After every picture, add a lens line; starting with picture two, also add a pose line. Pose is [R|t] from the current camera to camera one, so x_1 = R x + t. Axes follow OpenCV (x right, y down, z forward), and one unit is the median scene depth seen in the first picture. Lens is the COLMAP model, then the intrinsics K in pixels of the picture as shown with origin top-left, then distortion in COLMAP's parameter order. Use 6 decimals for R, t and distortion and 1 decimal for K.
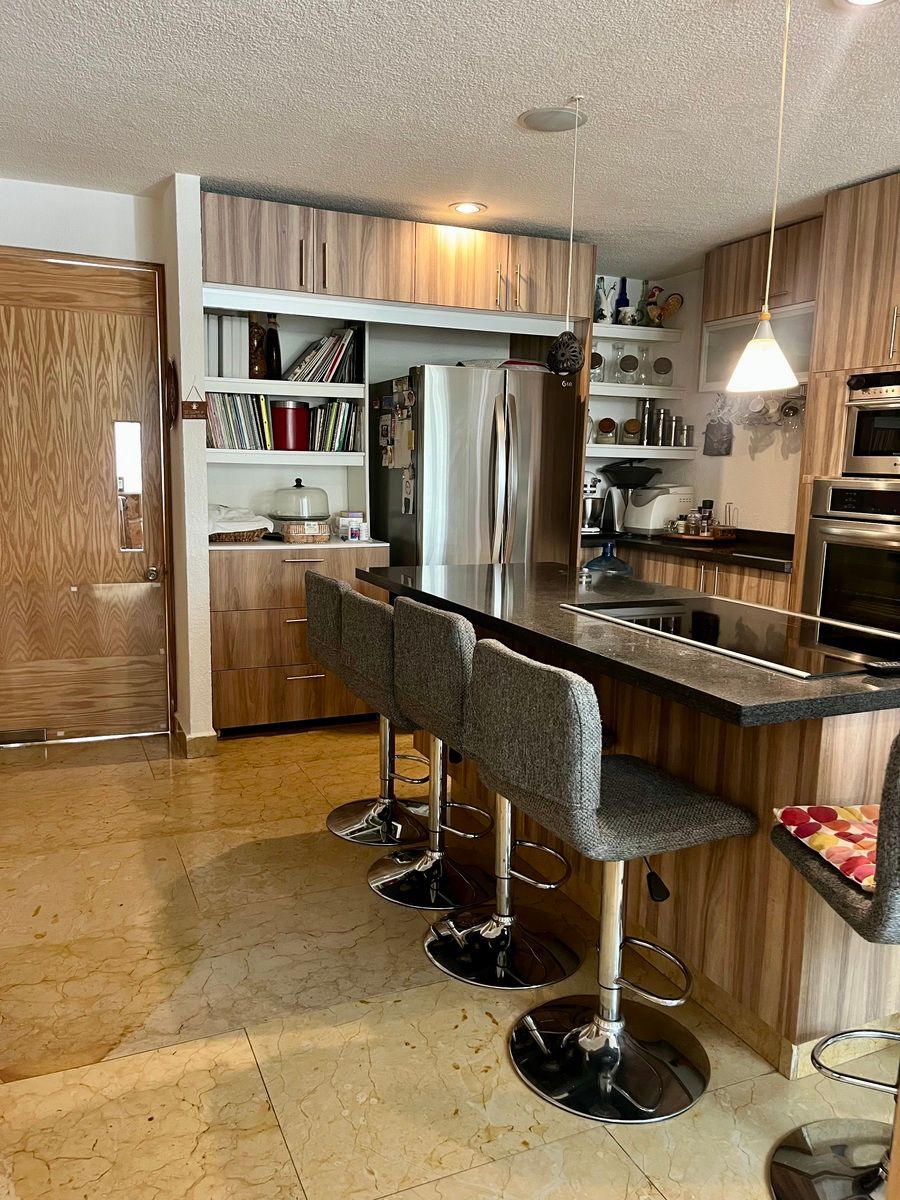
lens RADIAL K [[916.7, 0, 449.3], [0, 916.7, 608.6], [0, 0, 1]] dist [0.054207, -0.064147]
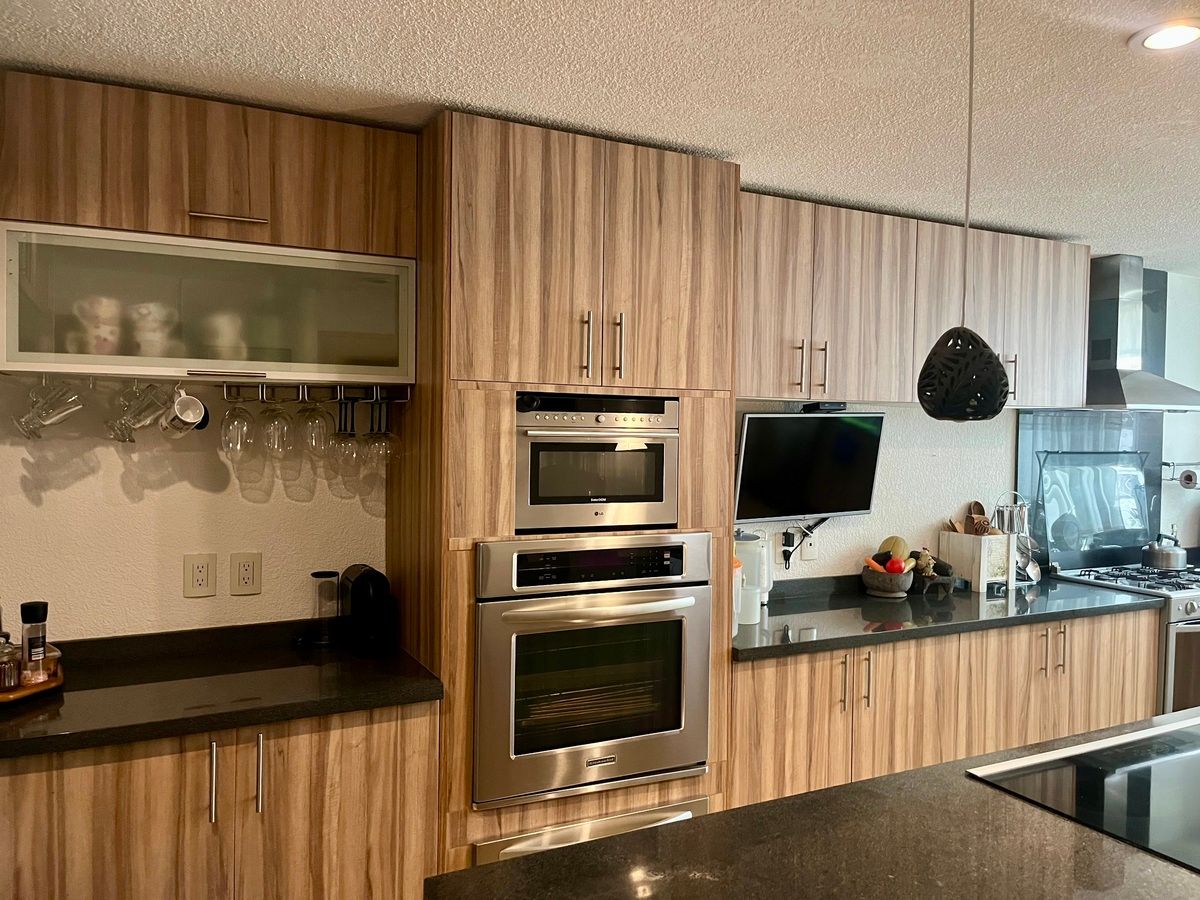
lens RADIAL K [[916.7, 0, 603.5], [0, 916.7, 452.0], [0, 0, 1]] dist [0.054207, -0.064147]
pose [[-0.059263, -0.053881, 0.996787, -0.252406], [0.142045, 0.987926, 0.061847, -0.238465], [-0.988085, 0.145254, -0.050894, 0.970483]]
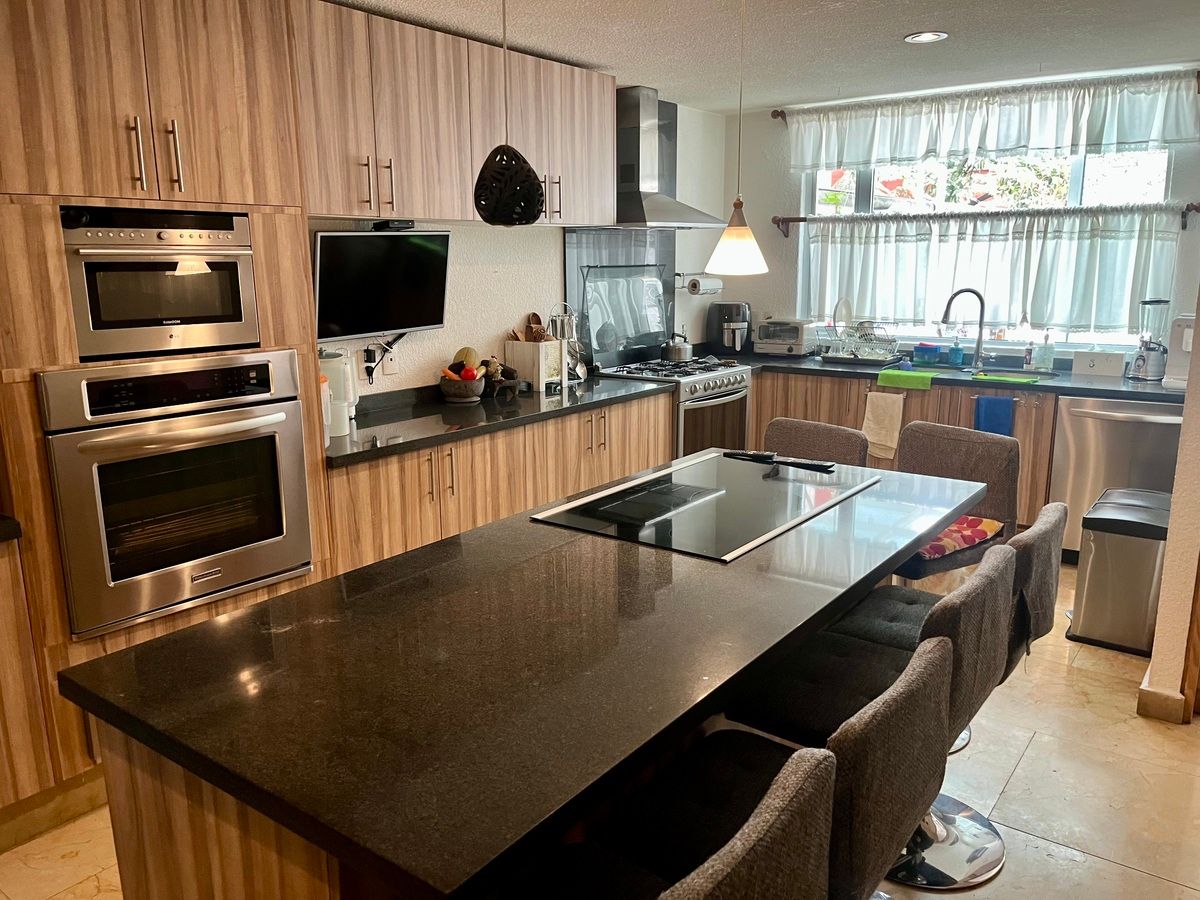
lens RADIAL K [[916.7, 0, 598.9], [0, 916.7, 458.4], [0, 0, 1]] dist [0.054207, -0.064147]
pose [[-0.488928, -0.208825, 0.846960, -0.315712], [0.132974, 0.941735, 0.308955, -0.234064], [-0.862129, 0.263680, -0.432673, 0.994812]]
